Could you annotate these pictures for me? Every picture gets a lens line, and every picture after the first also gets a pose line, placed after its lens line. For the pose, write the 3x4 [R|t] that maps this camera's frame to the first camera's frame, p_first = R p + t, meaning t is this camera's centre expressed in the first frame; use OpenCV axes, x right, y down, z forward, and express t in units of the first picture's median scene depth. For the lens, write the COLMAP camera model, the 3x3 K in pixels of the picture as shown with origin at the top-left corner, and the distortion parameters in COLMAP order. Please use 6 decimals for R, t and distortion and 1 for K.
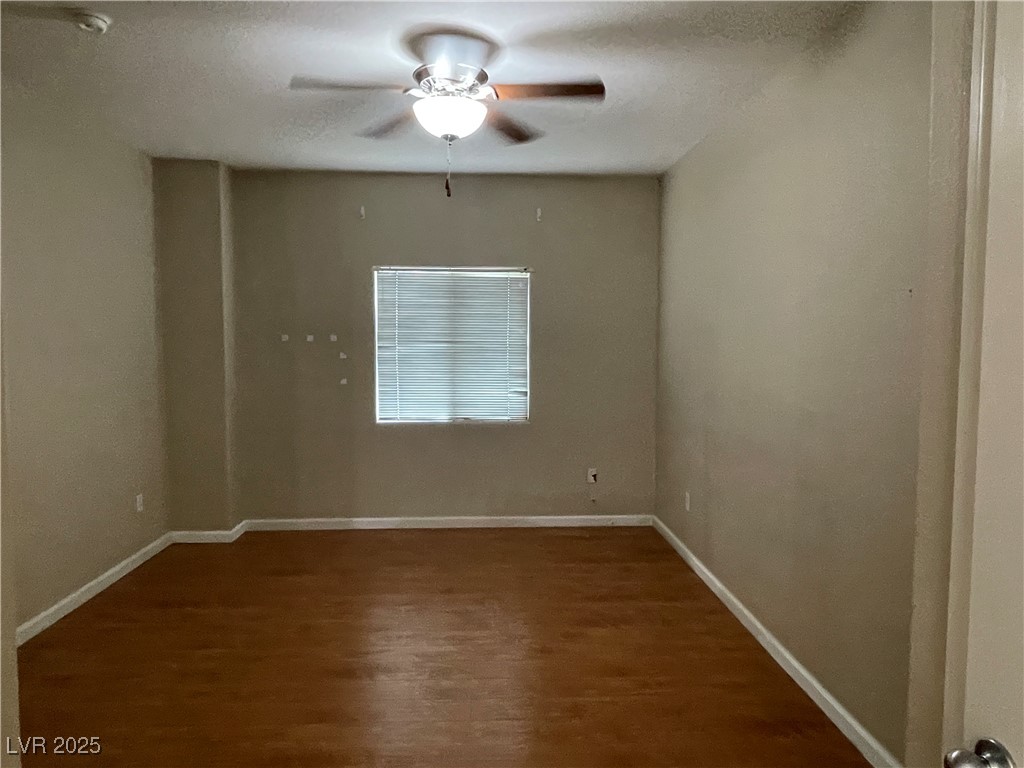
lens RADIAL K [[665.6, 0, 517.7], [0, 665.6, 383.7], [0, 0, 1]] dist [0.003535, -0.000127]
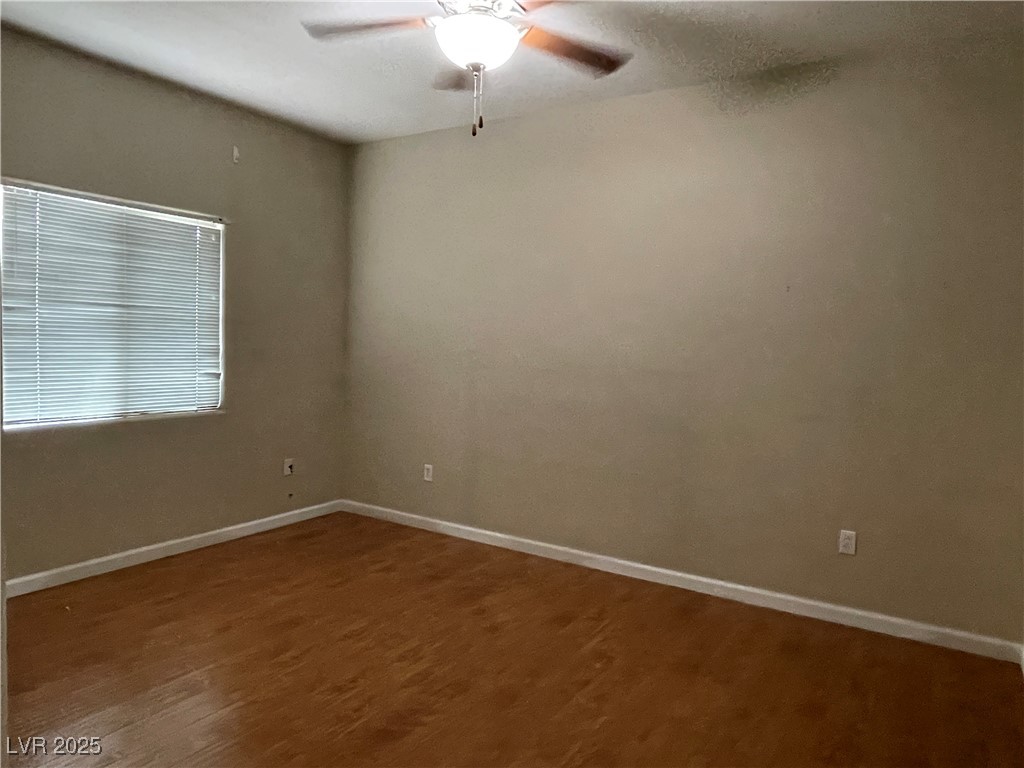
lens RADIAL K [[665.6, 0, 517.0], [0, 665.6, 385.6], [0, 0, 1]] dist [0.003535, -0.000127]
pose [[0.595231, -0.044663, 0.802312, -0.422889], [0.027874, 0.999001, 0.034933, 0.008779], [-0.803071, 0.001570, 0.595882, 0.239392]]
